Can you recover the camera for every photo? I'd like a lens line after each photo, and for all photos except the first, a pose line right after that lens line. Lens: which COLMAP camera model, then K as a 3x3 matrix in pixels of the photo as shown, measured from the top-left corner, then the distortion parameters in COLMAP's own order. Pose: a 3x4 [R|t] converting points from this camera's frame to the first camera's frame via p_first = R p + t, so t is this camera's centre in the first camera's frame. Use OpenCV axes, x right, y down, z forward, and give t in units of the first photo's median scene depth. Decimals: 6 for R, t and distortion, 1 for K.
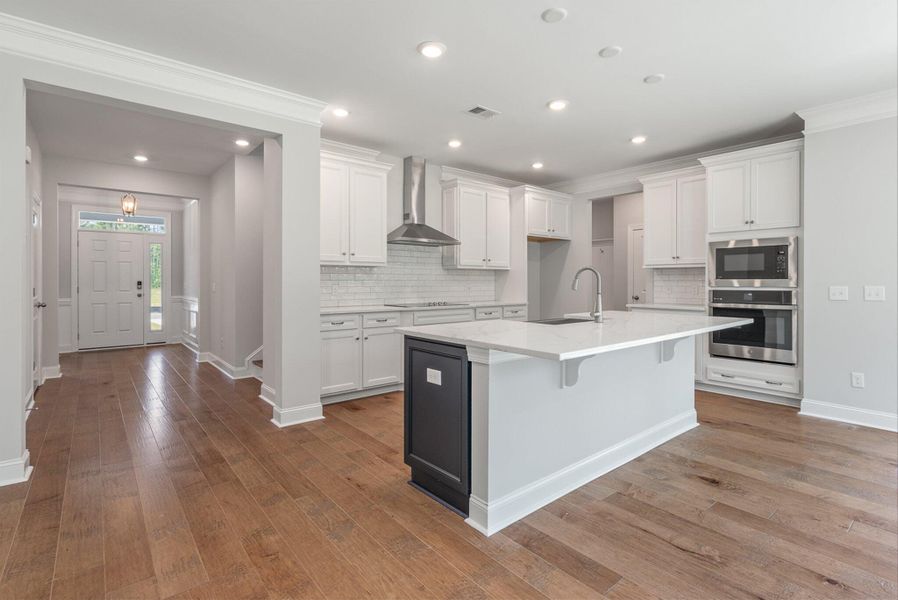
lens RADIAL K [[432.6, 0, 455.6], [0, 432.6, 284.7], [0, 0, 1]] dist [0.001144, -0.000308]
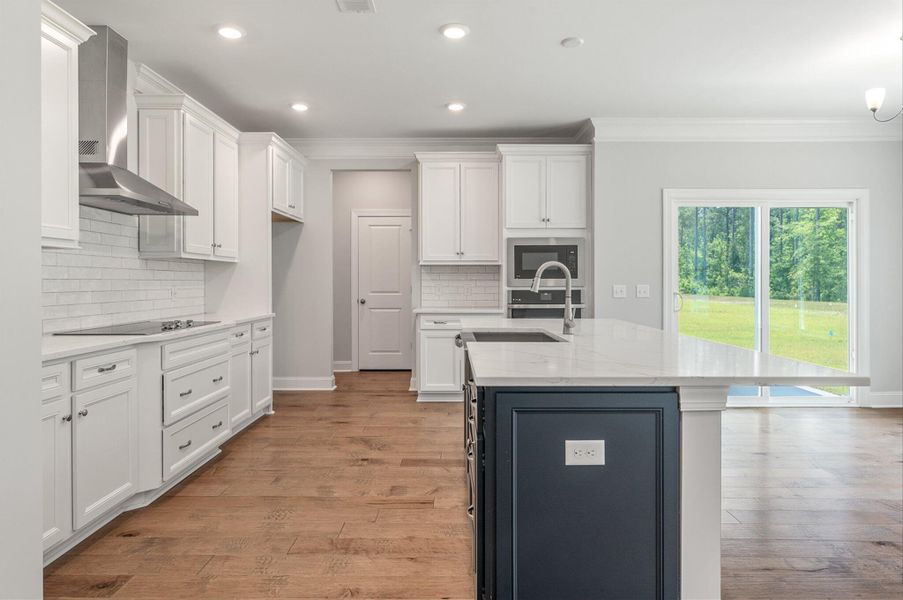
lens RADIAL K [[538.1, 0, 453.6], [0, 538.1, 284.0], [0, 0, 1]] dist [0.001559, 0.001306]
pose [[0.648710, -0.005839, 0.761013, -0.356293], [0.007632, 0.999970, 0.001167, -0.003203], [-0.760997, 0.005051, 0.648735, 0.352948]]
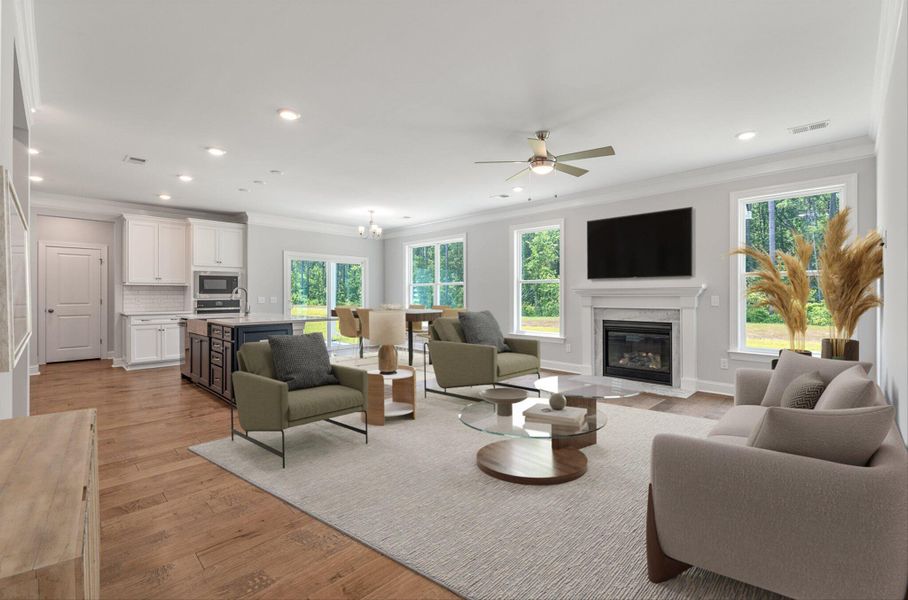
lens RADIAL K [[398.9, 0, 462.1], [0, 398.9, 293.5], [0, 0, 1]] dist [0.002500, 0.000039]
pose [[-0.097544, 0.002623, 0.995228, -1.011878], [0.009995, 0.999949, -0.001656, -0.000907], [-0.995181, 0.009785, -0.097565, 0.148531]]
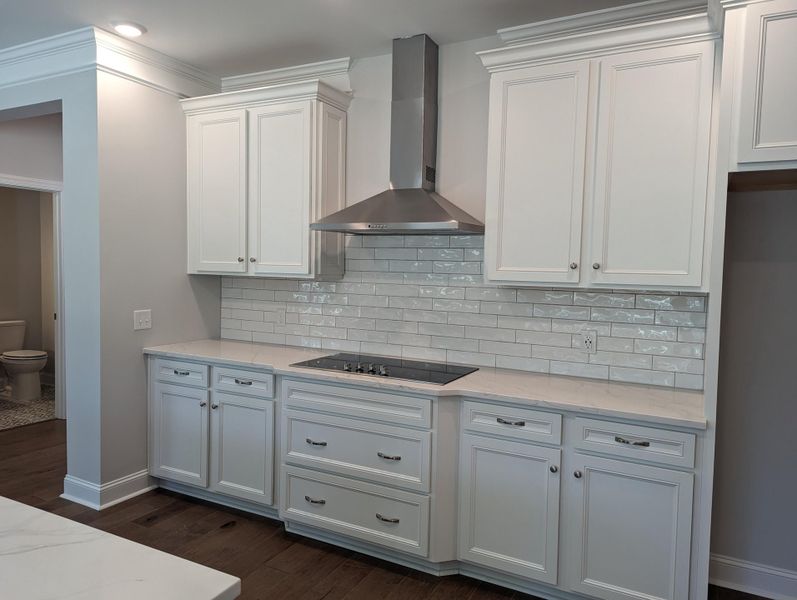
lens RADIAL K [[568.8, 0, 398.5], [0, 568.8, 298.5], [0, 0, 1]] dist [0.033717, -0.002058]
pose [[0.376749, 0.059767, -0.924385, 0.551080], [-0.027890, 0.998196, 0.053172, -0.065369], [0.925895, 0.005749, 0.377736, 0.891450]]
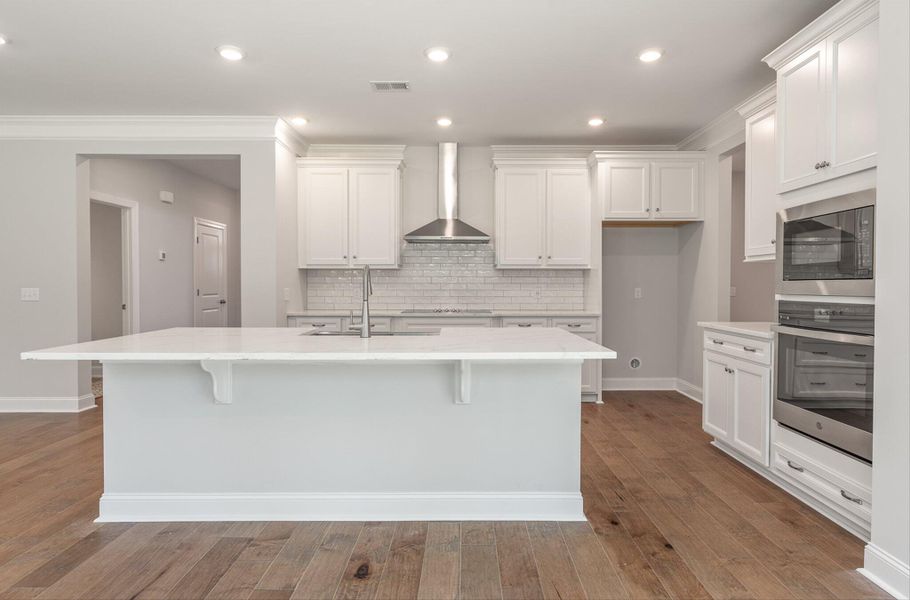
lens RADIAL K [[500.7, 0, 462.8], [0, 500.7, 296.1], [0, 0, 1]] dist [-0.000144, -0.000057]
pose [[0.769780, 0.014748, -0.638139, 0.683142], [-0.003874, 0.999823, 0.018433, -0.003347], [0.638297, -0.011717, 0.769701, 0.274816]]
